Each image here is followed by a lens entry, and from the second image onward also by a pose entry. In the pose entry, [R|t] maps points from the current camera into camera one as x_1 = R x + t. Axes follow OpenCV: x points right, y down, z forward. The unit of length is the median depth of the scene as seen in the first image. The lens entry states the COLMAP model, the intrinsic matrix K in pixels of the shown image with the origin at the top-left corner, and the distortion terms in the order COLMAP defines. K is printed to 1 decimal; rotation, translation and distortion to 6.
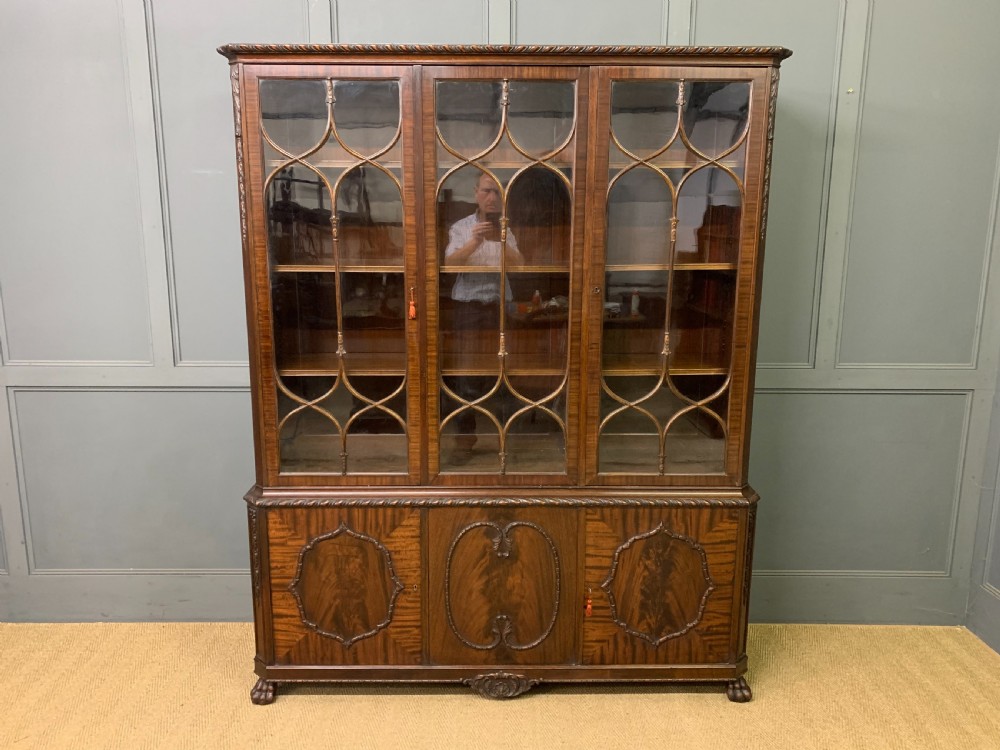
lens RADIAL K [[770.9, 0, 495.9], [0, 770.9, 367.1], [0, 0, 1]] dist [0.054972, -0.075430]
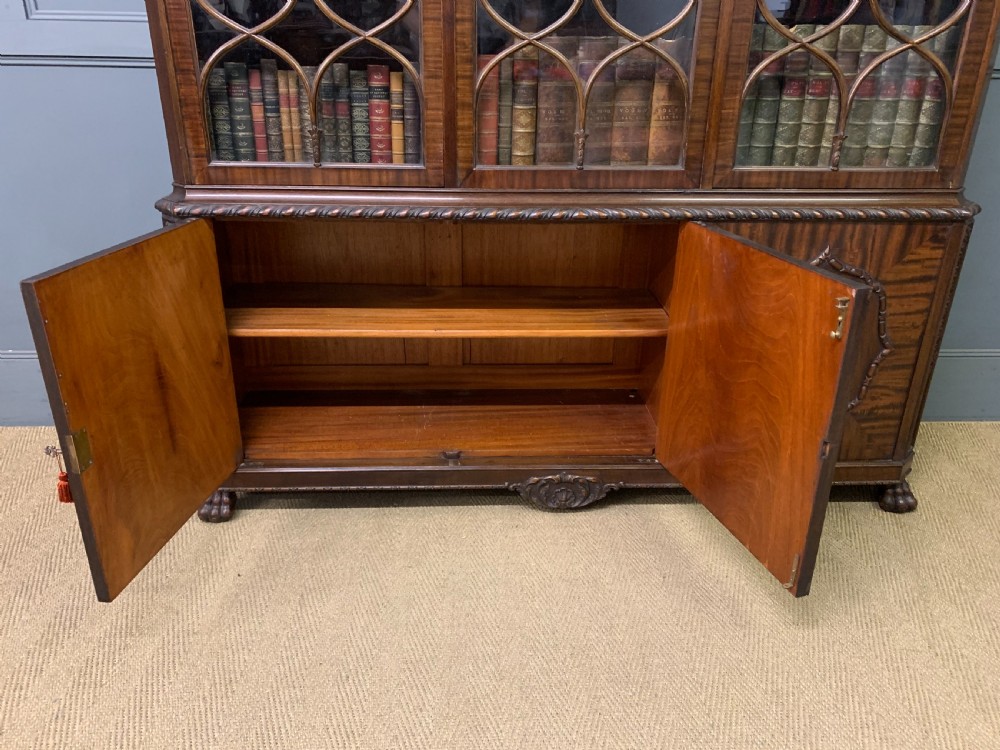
lens RADIAL K [[770.9, 0, 495.5], [0, 770.9, 383.9], [0, 0, 1]] dist [0.054972, -0.075430]
pose [[0.999491, -0.004963, 0.031505, -0.077222], [-0.002161, 0.975006, 0.222166, 0.168541], [-0.031821, -0.222121, 0.974500, 0.365037]]
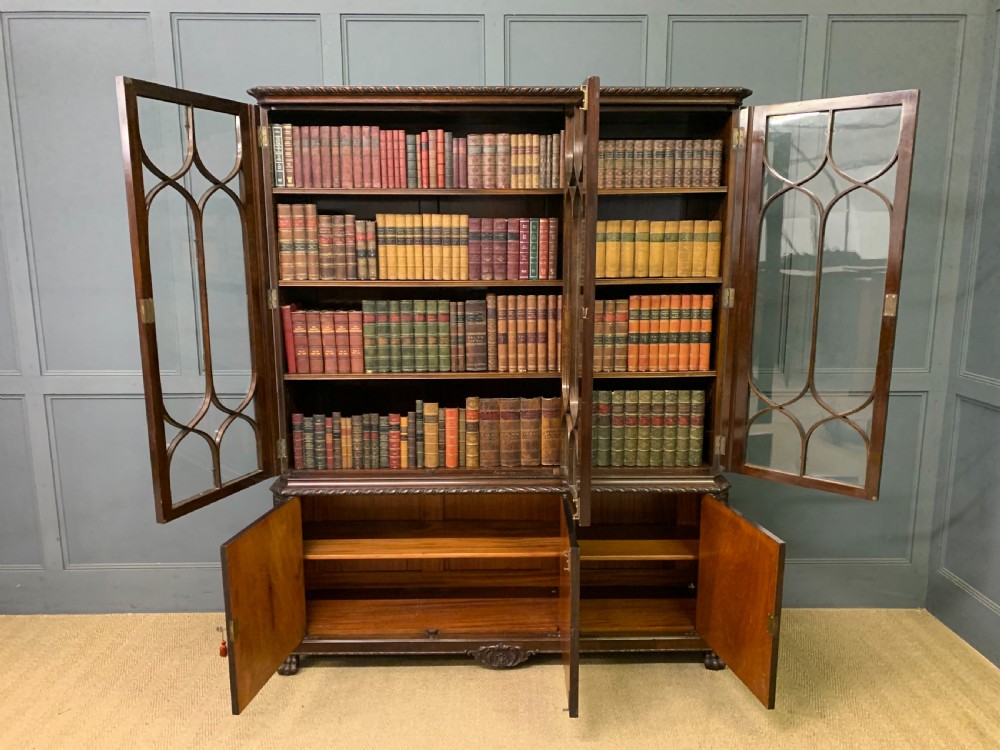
lens RADIAL K [[770.9, 0, 499.9], [0, 770.9, 376.6], [0, 0, 1]] dist [0.054972, -0.075430]
pose [[0.999965, -0.006056, 0.005704, 0.001034], [0.006096, 0.999956, -0.007096, 0.016930], [-0.005660, 0.007131, 0.999959, -0.120666]]
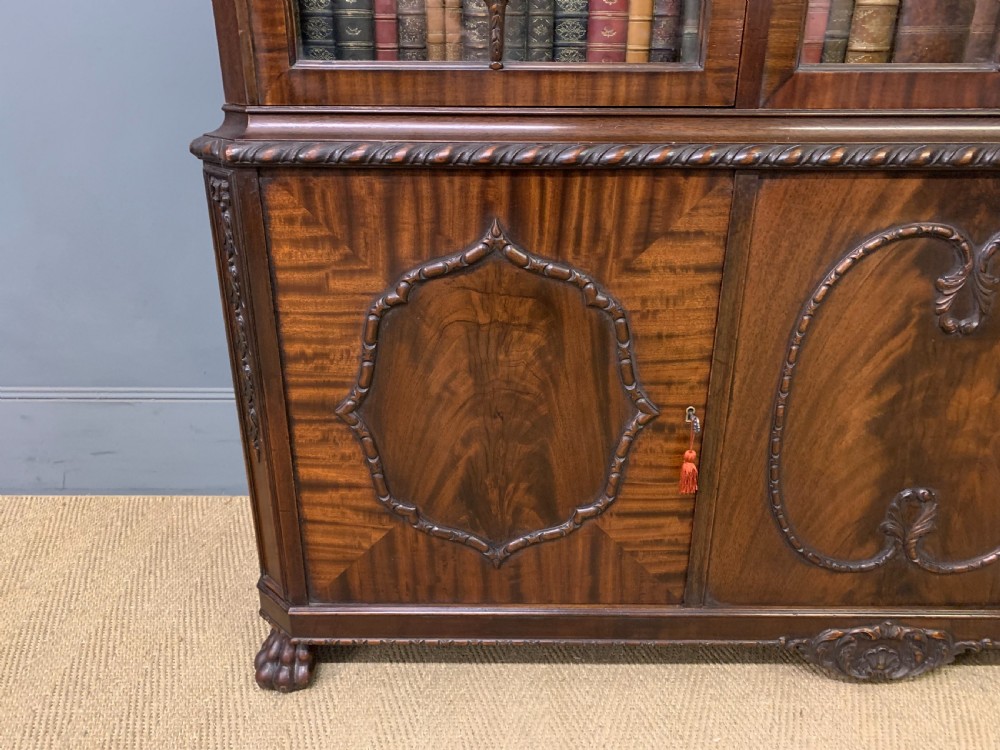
lens RADIAL K [[770.9, 0, 498.1], [0, 770.9, 369.4], [0, 0, 1]] dist [0.054972, -0.075430]
pose [[0.999932, 0.002172, -0.011472, -0.190592], [0.000233, 0.978647, 0.205549, 0.192618], [0.011674, -0.205538, 0.978580, 0.659925]]
